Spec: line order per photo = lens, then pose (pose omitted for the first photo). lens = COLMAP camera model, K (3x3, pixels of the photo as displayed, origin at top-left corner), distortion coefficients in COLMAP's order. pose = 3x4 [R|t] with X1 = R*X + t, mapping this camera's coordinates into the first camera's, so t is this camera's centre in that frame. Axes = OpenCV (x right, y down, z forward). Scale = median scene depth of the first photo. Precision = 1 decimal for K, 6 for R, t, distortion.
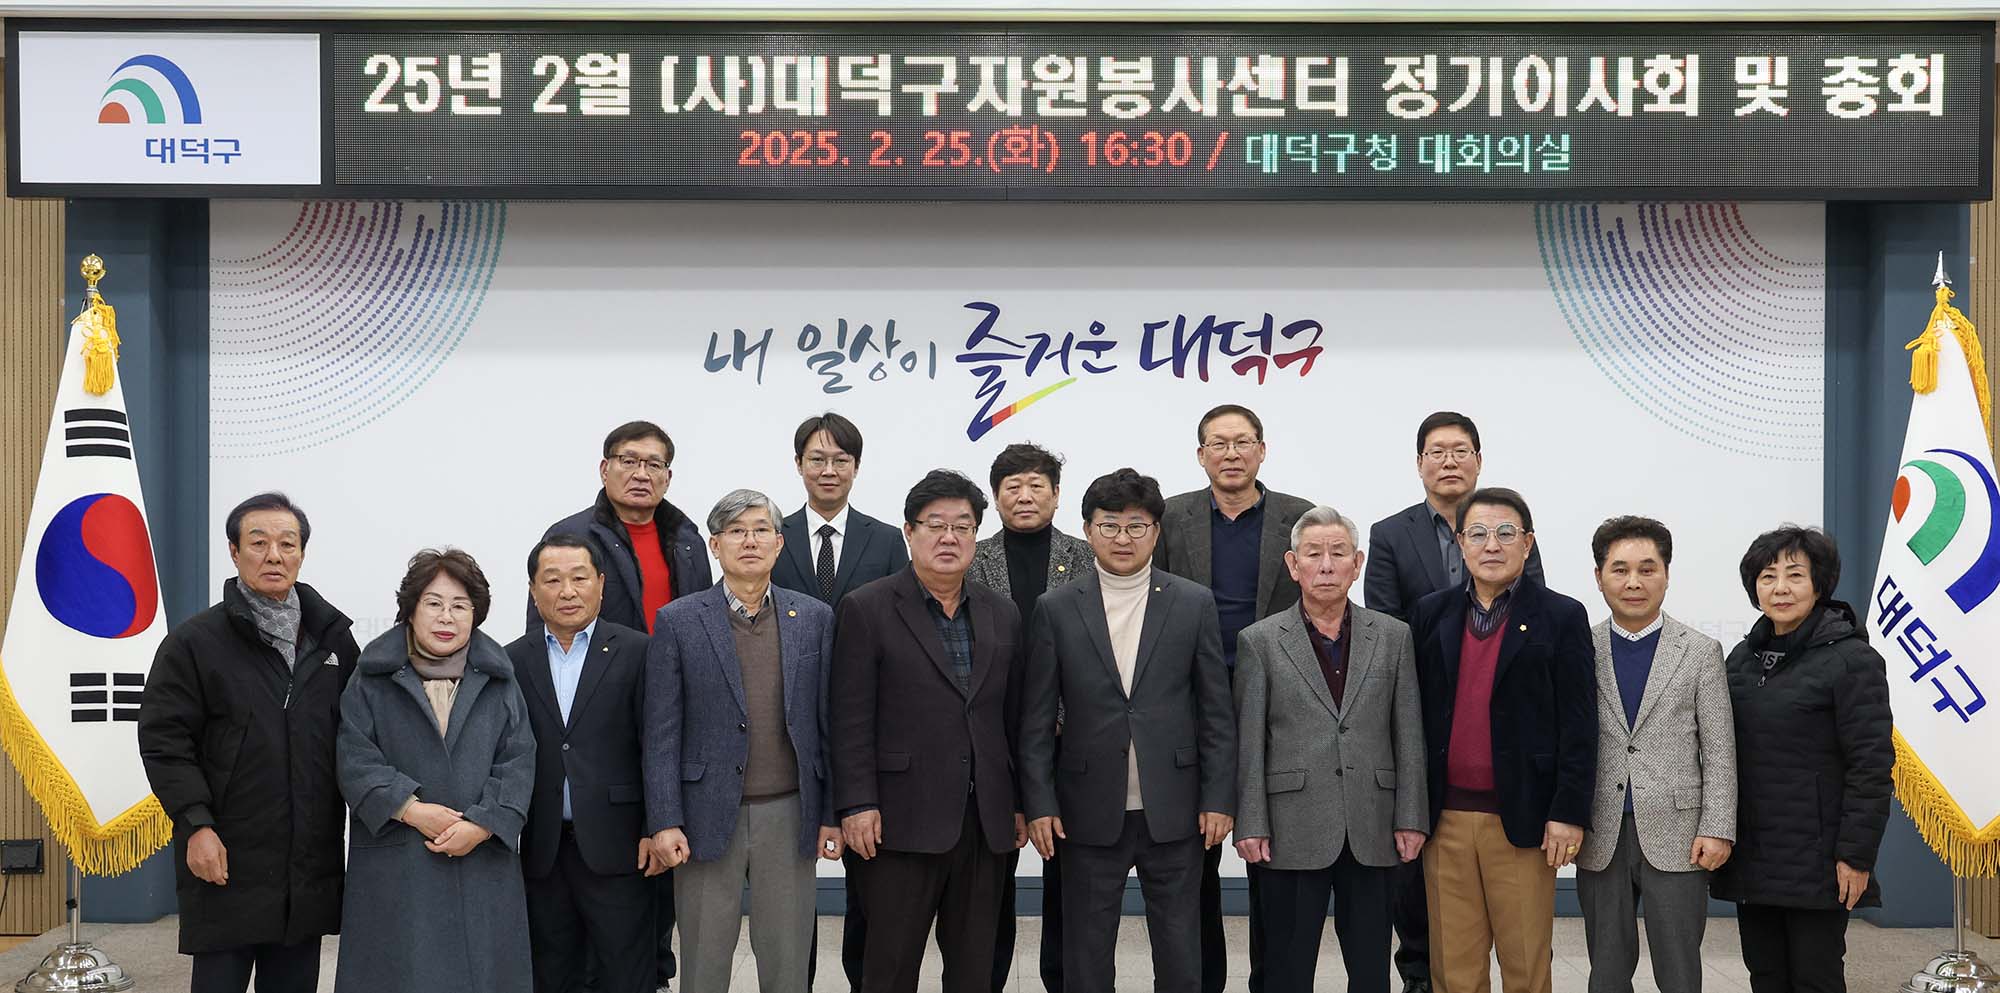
lens RADIAL K [[2677.8, 0, 1001.9], [0, 2677.8, 580.0], [0, 0, 1]] dist [0.036981, 0.041480]
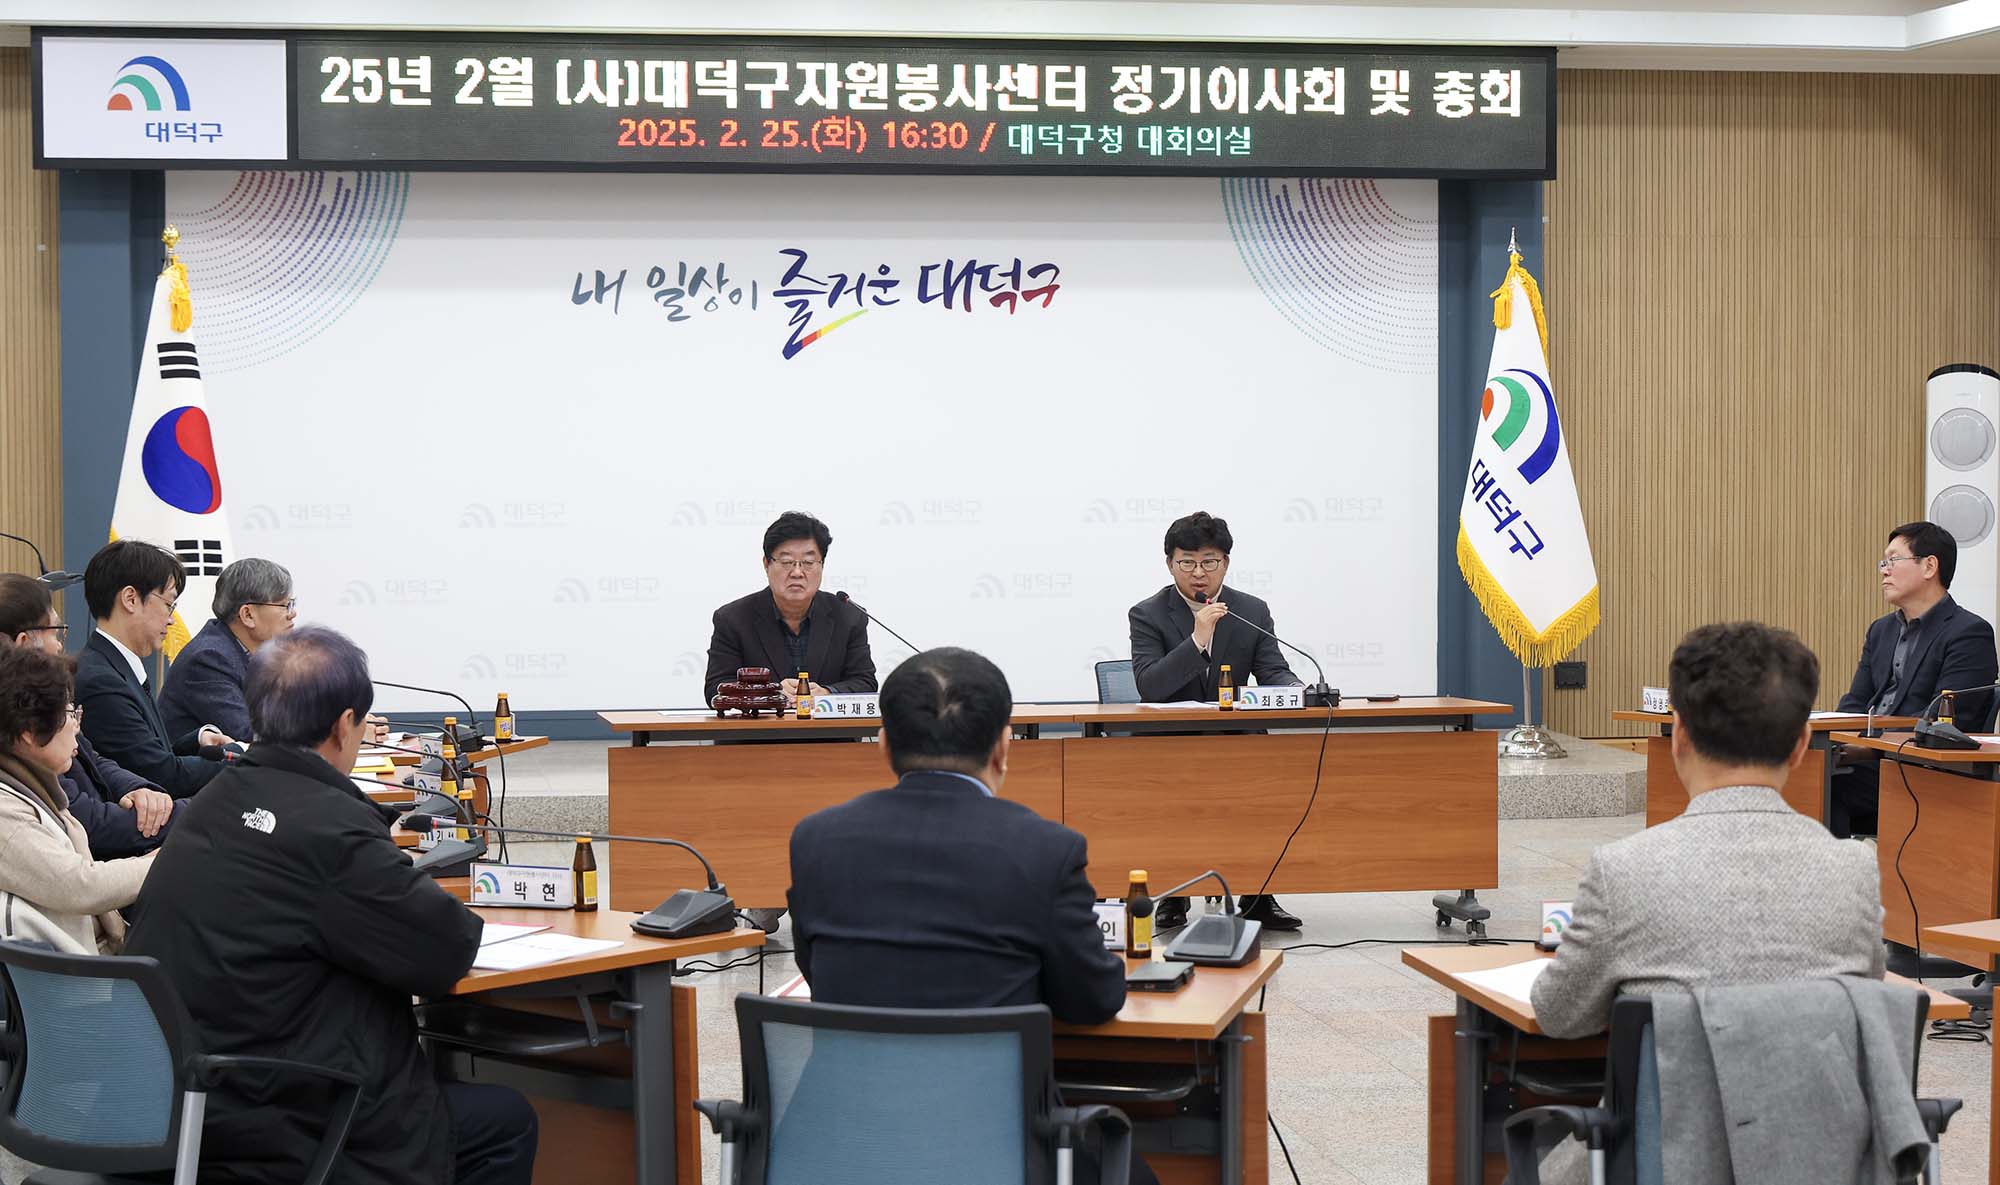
lens RADIAL K [[3670.2, 0, 1000.0], [0, 3670.2, 592.5], [0, 0, 1]] dist [-0.034990, 0.166154]
pose [[0.985600, -0.012930, 0.168597, -0.215992], [0.008882, 0.999654, 0.024742, 0.016635], [-0.168858, -0.022888, 0.985375, -0.757906]]
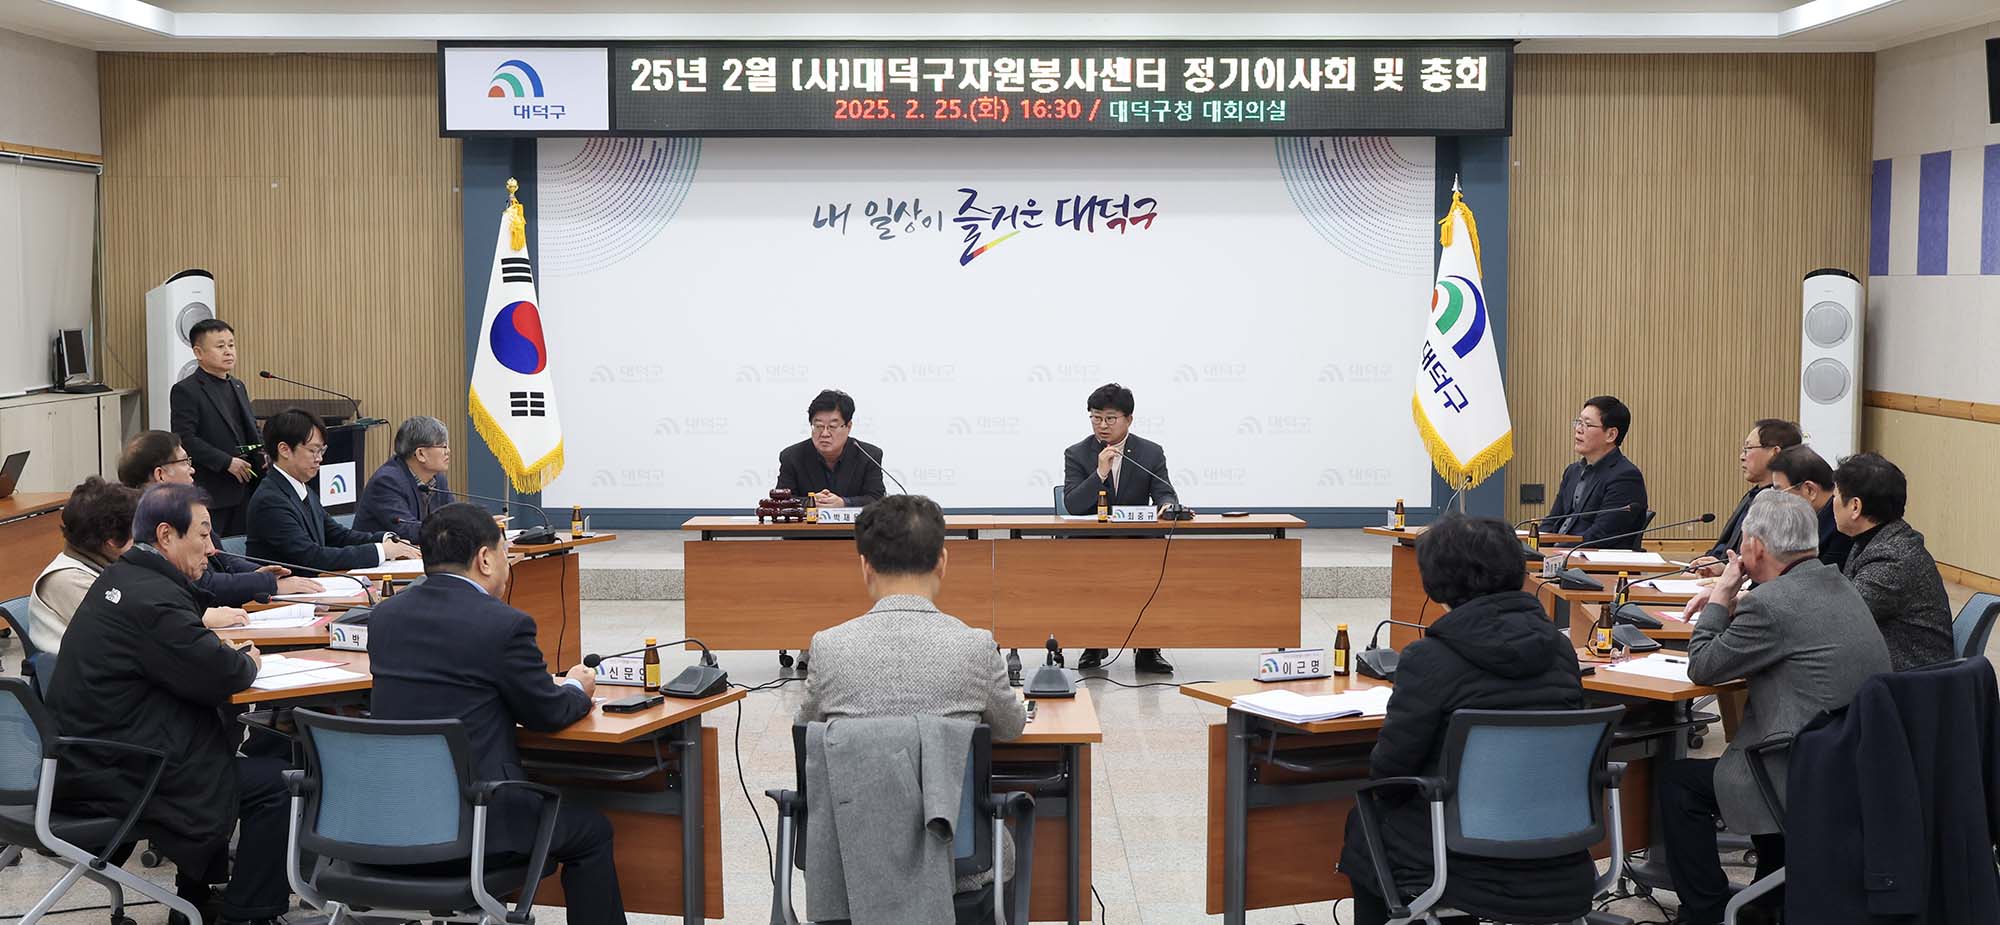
lens RADIAL K [[2731.4, 0, 1028.0], [0, 2731.4, 512.4], [0, 0, 1]] dist [0.007562, 0.088260]
pose [[0.999912, -0.004176, 0.012558, 0.009827], [0.003391, 0.998077, 0.061899, -0.000227], [-0.012792, -0.061851, 0.998003, -0.892086]]
